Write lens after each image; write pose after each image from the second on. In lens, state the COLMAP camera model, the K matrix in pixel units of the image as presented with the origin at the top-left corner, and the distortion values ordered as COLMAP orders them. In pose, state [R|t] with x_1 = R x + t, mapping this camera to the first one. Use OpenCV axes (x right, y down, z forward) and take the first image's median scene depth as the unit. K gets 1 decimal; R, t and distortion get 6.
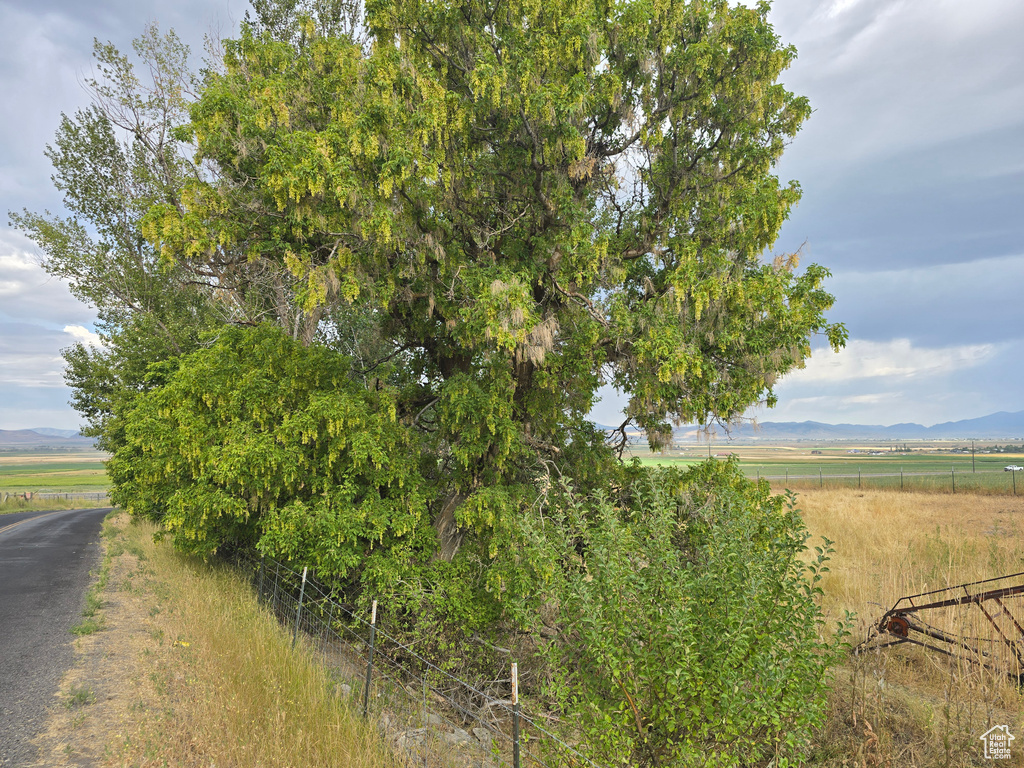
lens RADIAL K [[670.1, 0, 514.3], [0, 670.1, 401.1], [0, 0, 1]] dist [0.030473, -0.034844]
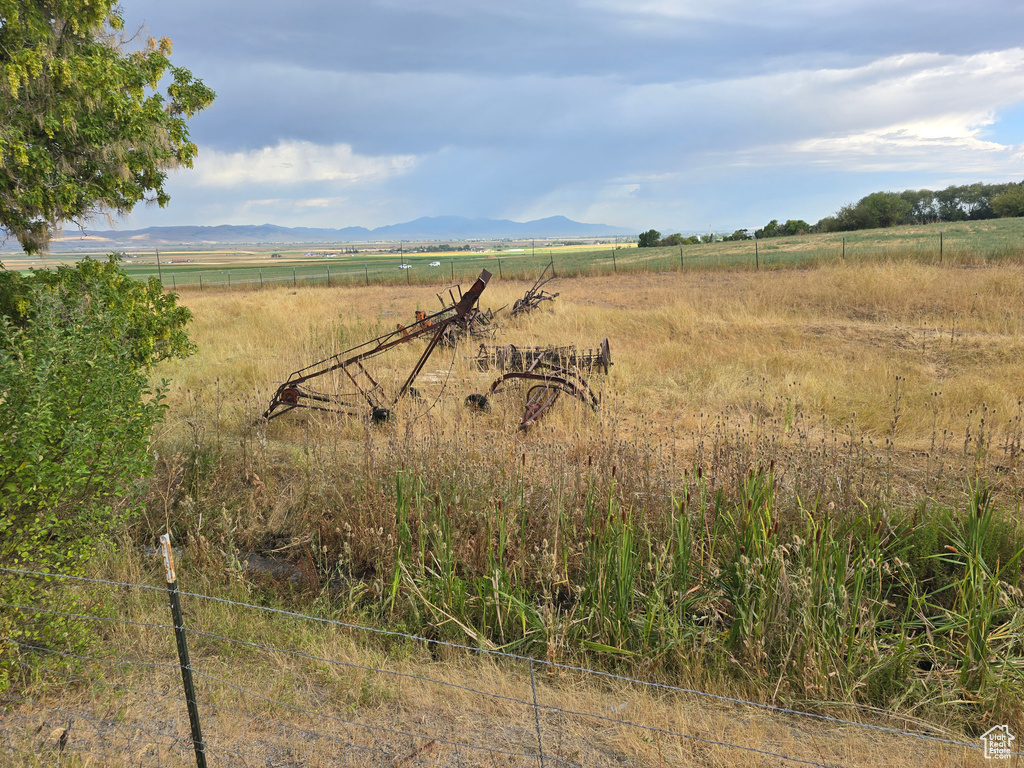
lens RADIAL K [[676.6, 0, 517.8], [0, 676.6, 389.1], [0, 0, 1]] dist [0.007159, -0.002839]
pose [[0.726272, -0.159404, 0.668670, 0.050295], [-0.023807, 0.966326, 0.256219, 0.003464], [-0.686995, -0.202003, 0.698020, -0.092074]]
